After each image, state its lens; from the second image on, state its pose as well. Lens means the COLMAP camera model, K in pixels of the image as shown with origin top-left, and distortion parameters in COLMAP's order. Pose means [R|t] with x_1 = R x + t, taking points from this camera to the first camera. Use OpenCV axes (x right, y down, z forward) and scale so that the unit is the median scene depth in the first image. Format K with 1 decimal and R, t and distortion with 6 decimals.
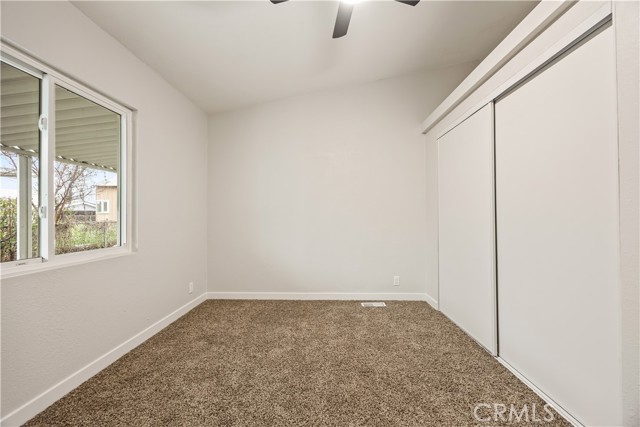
lens RADIAL K [[244.3, 0, 320.7], [0, 244.3, 214.4], [0, 0, 1]] dist [-0.003640, 0.000702]
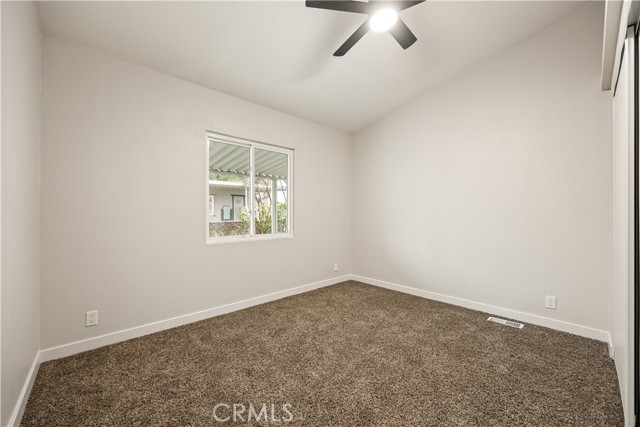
lens RADIAL K [[244.3, 0, 316.5], [0, 244.3, 213.8], [0, 0, 1]] dist [-0.003640, 0.000702]
pose [[0.701271, -0.000544, -0.712894, 0.452982], [0.004017, 0.999987, 0.003188, -0.002699], [0.712883, -0.005099, 0.701264, -0.033068]]
